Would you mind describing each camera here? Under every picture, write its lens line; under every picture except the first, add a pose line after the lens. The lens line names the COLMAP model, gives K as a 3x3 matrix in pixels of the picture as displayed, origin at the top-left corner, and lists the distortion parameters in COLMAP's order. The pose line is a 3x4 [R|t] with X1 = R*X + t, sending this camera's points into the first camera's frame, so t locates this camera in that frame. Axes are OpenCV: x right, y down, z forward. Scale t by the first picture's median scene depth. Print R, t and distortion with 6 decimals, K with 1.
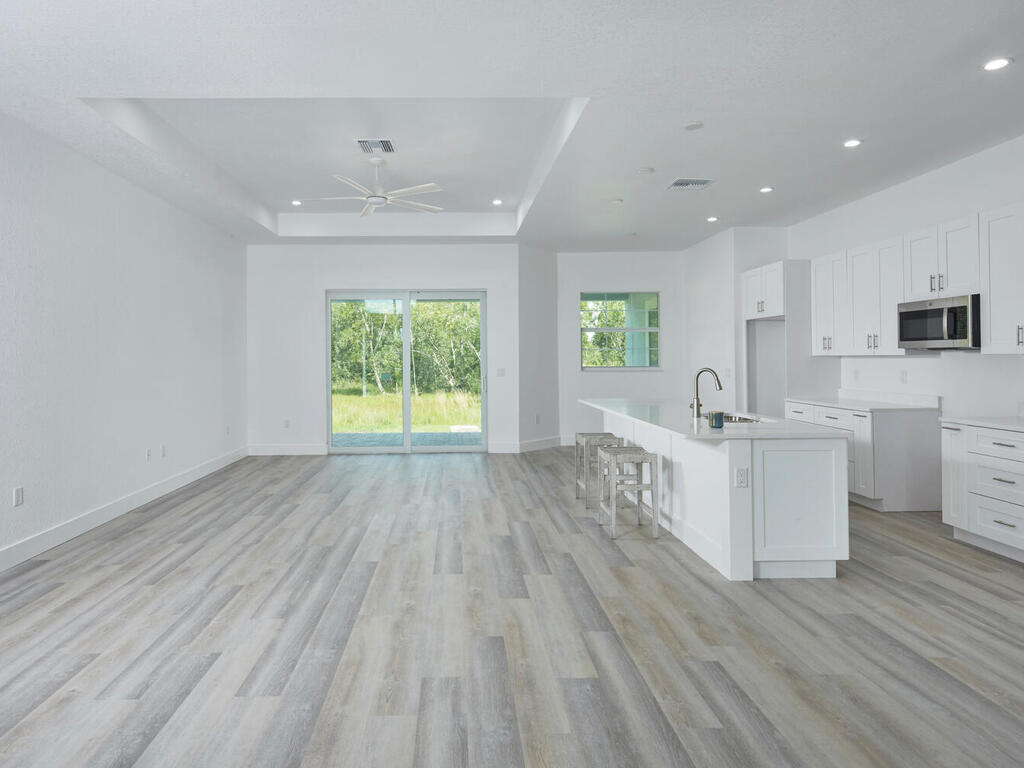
lens RADIAL K [[664.8, 0, 490.7], [0, 664.8, 342.3], [0, 0, 1]] dist [-0.004009, 0.000049]
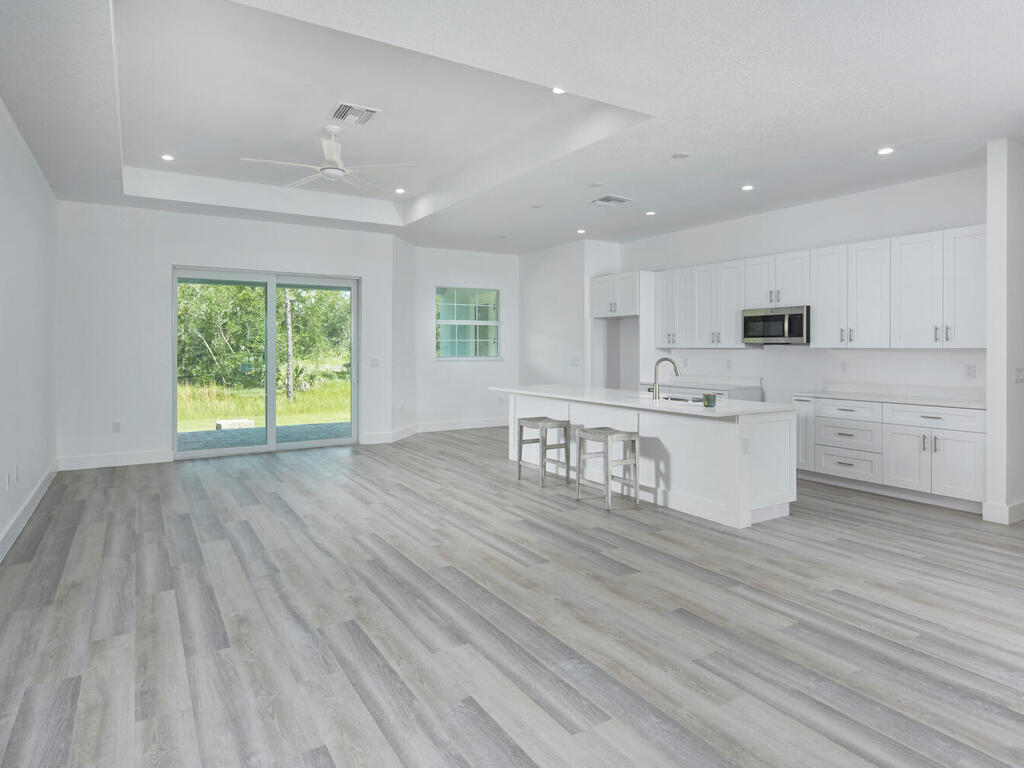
lens RADIAL K [[611.7, 0, 520.6], [0, 611.7, 338.2], [0, 0, 1]] dist [-0.001421, 0.001197]
pose [[0.856165, 0.015057, 0.516483, -0.695090], [-0.018699, 0.999823, 0.001848, 0.009348], [-0.516364, -0.011240, 0.856295, 0.282069]]
